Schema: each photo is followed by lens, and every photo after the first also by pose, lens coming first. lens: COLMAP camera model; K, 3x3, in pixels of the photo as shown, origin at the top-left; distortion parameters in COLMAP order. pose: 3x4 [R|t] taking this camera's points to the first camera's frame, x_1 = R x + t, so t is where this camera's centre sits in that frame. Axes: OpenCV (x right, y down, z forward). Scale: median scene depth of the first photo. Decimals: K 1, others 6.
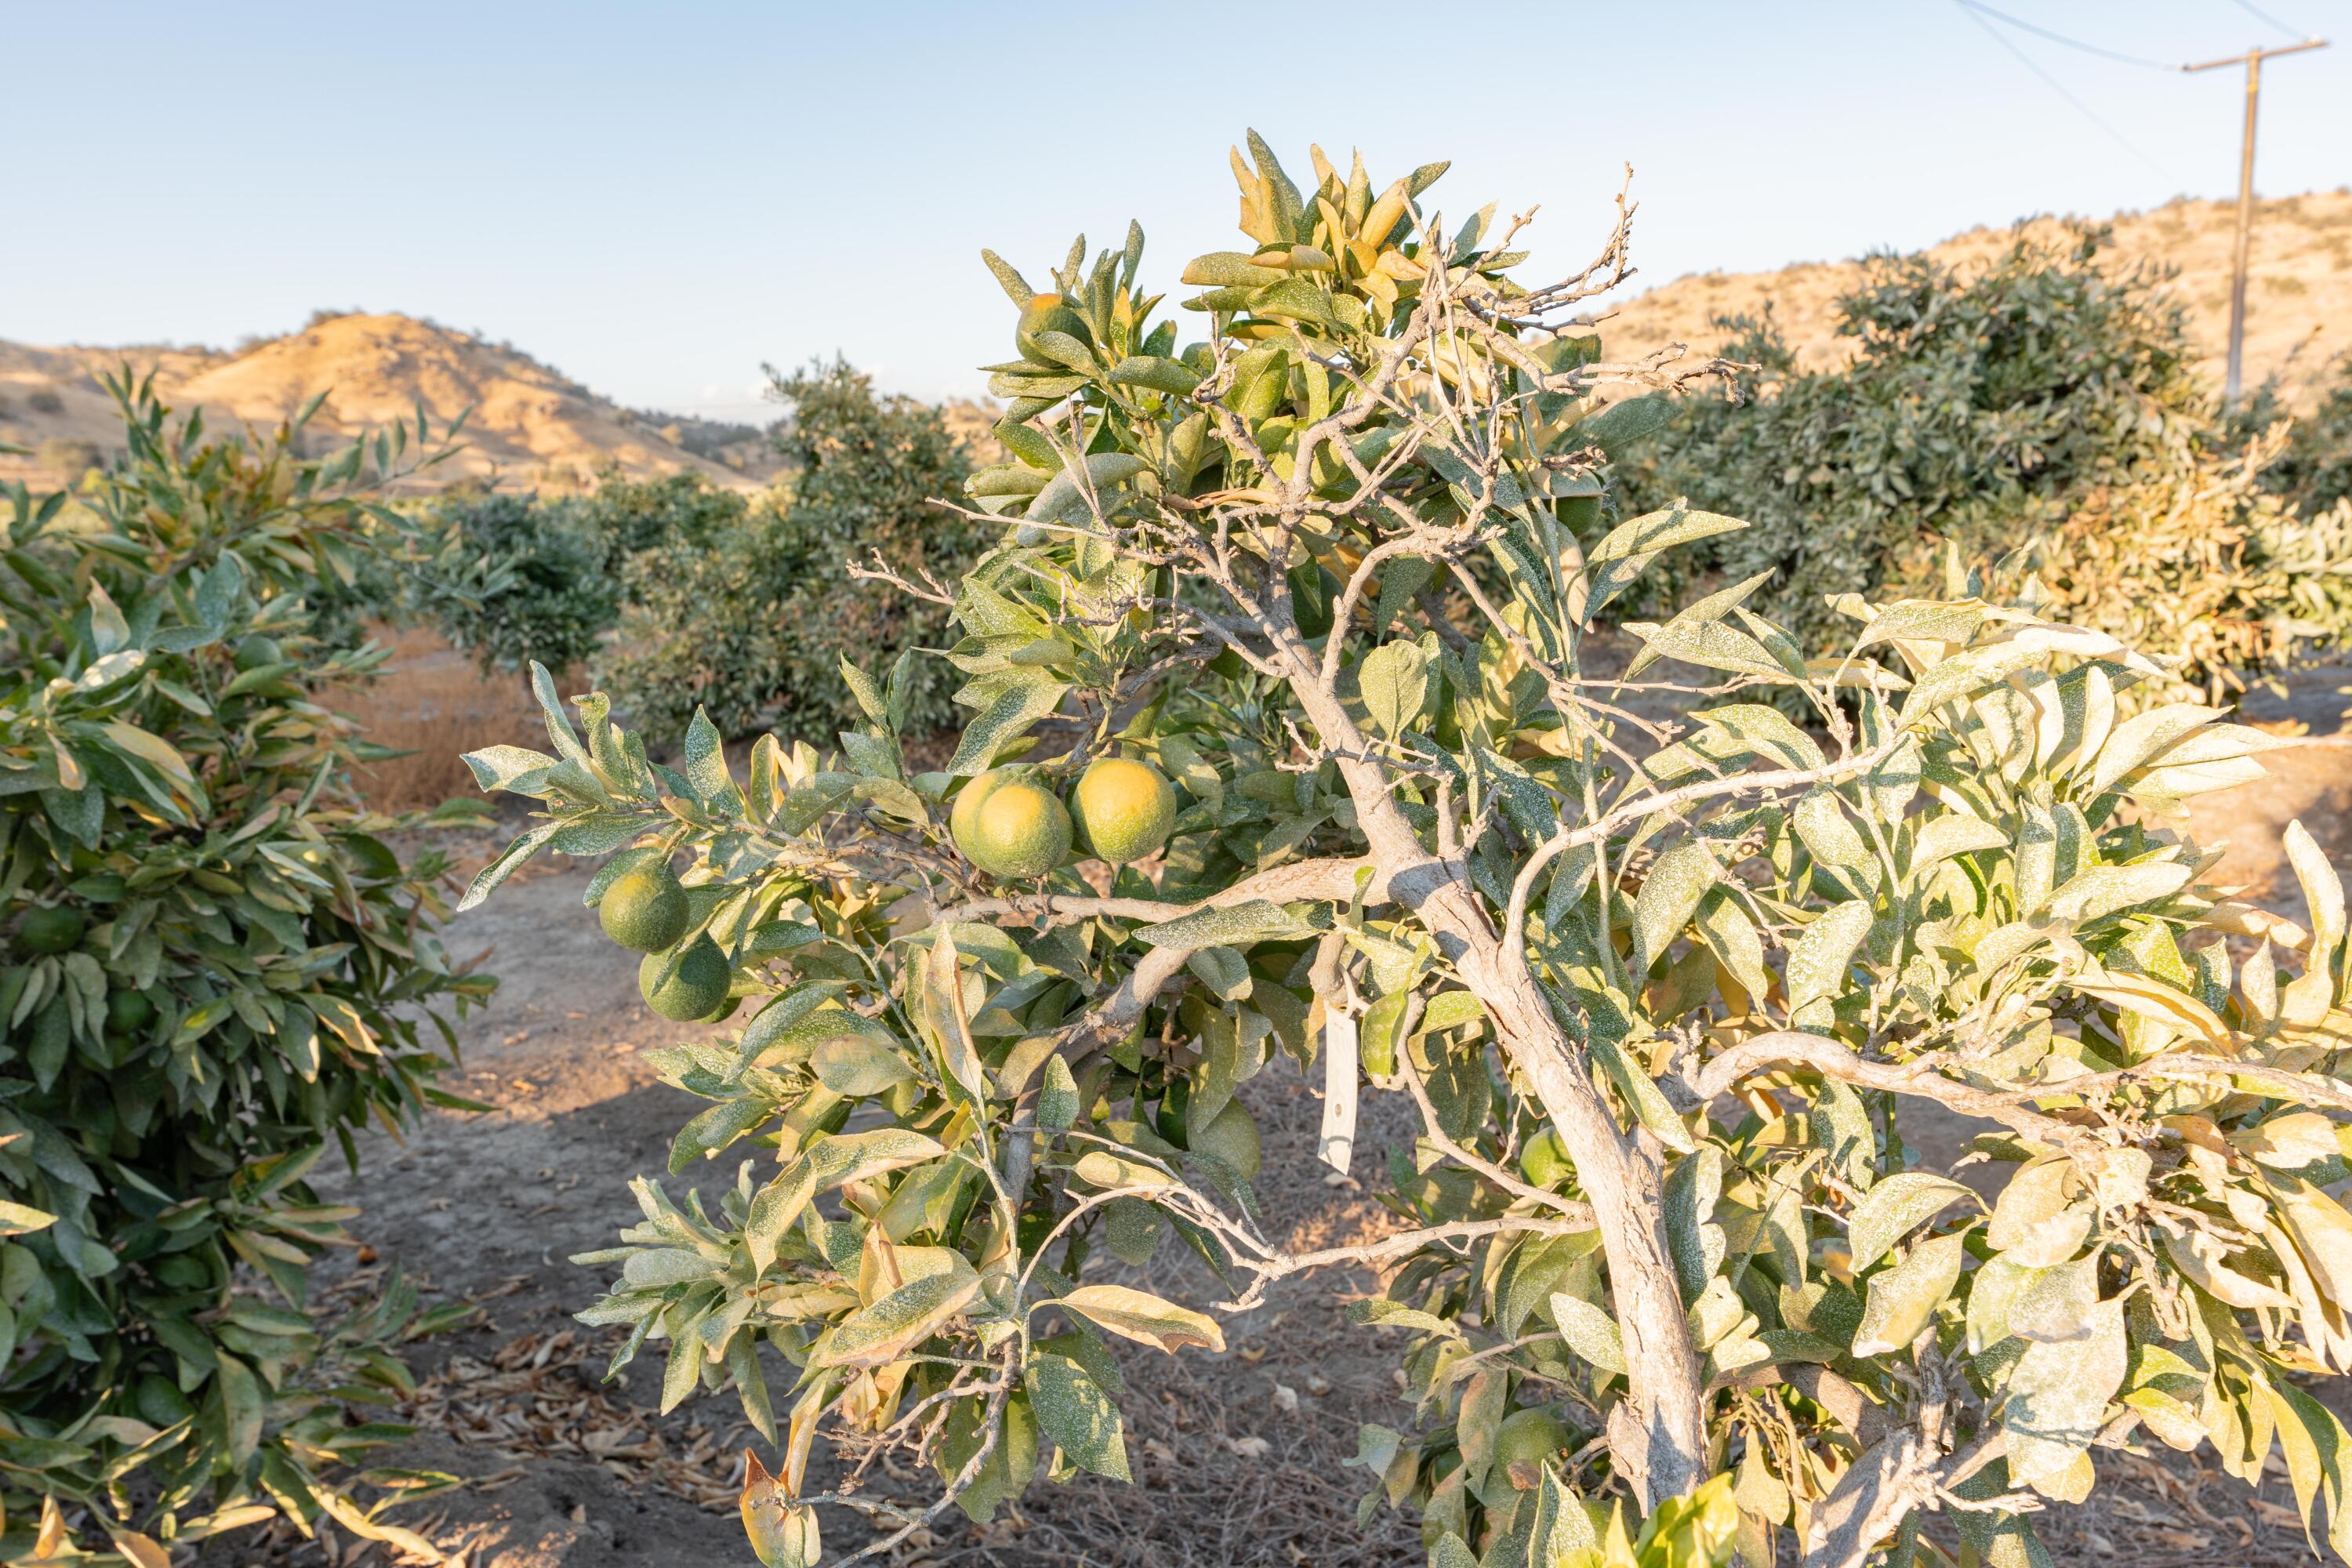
lens RADIAL K [[1520.9, 0, 1176.0], [0, 1520.9, 784.0], [0, 0, 1]] dist [-0.000701, -0.000706]
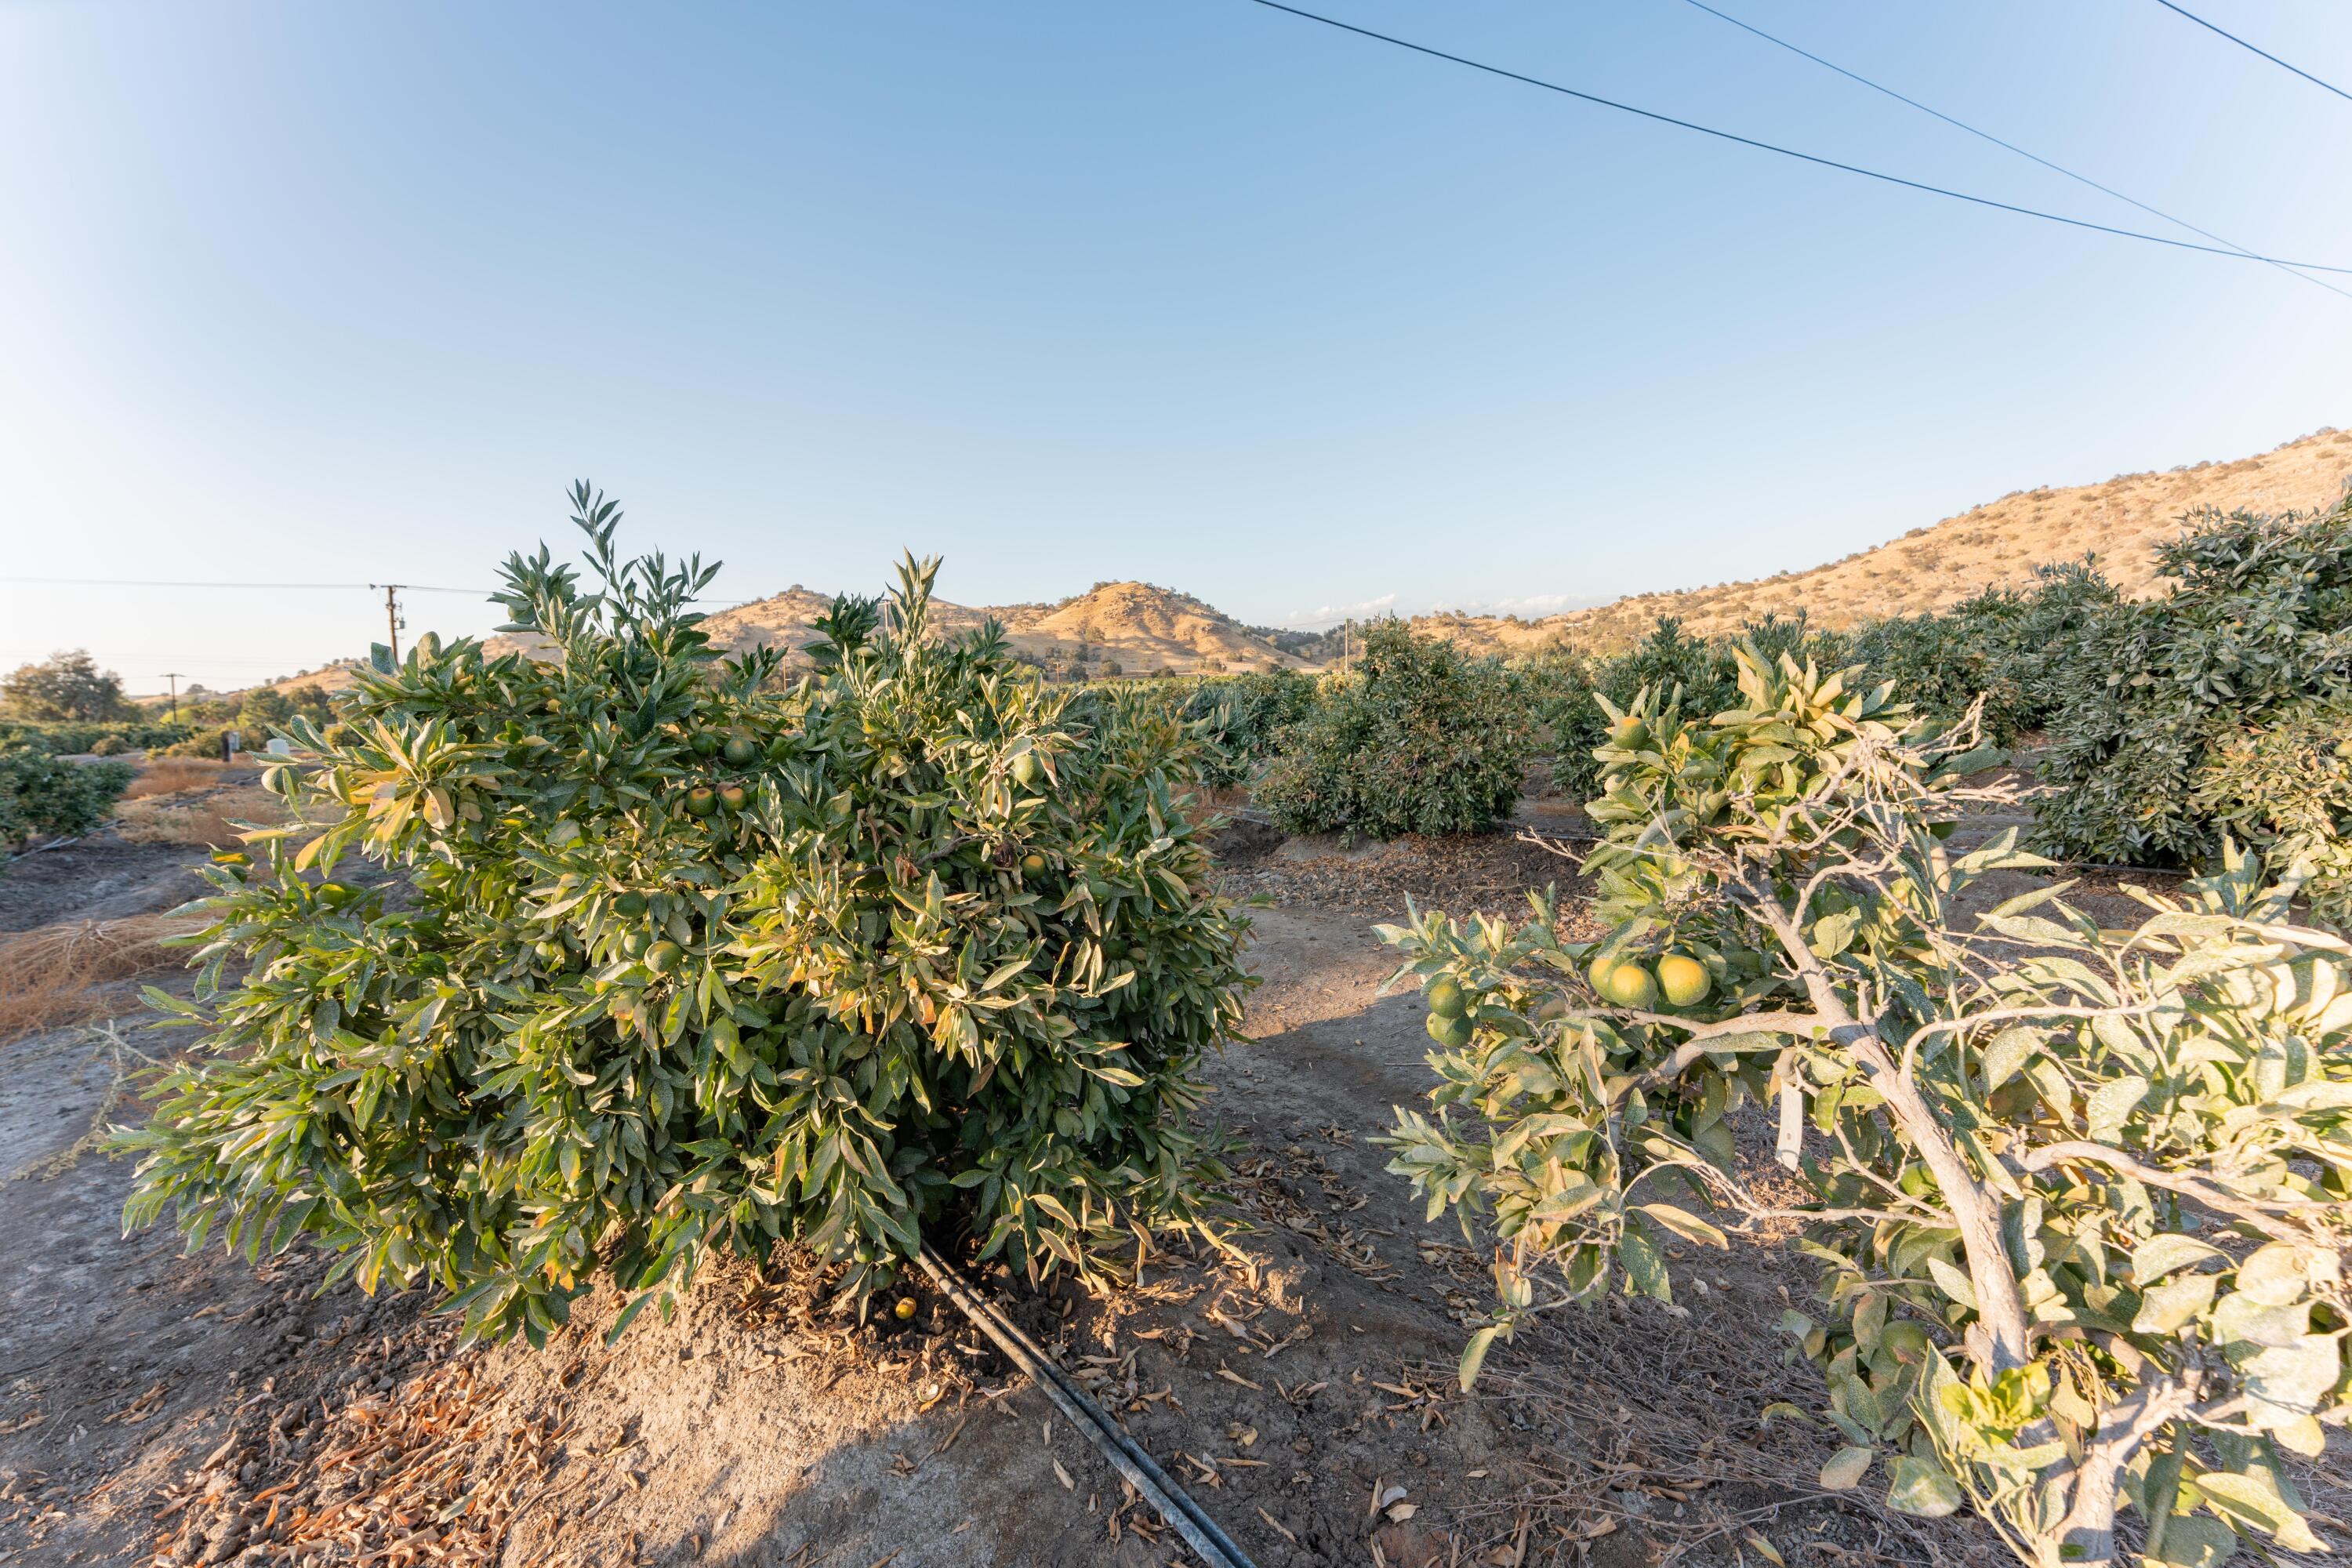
lens RADIAL K [[922.0, 0, 1176.0], [0, 922.0, 784.0], [0, 0, 1]] dist [0.000084, -0.000402]
pose [[0.915331, 0.025571, -0.401889, -0.158278], [-0.051800, 0.997168, -0.054532, -0.139513], [0.399356, 0.070732, 0.914063, -0.454799]]
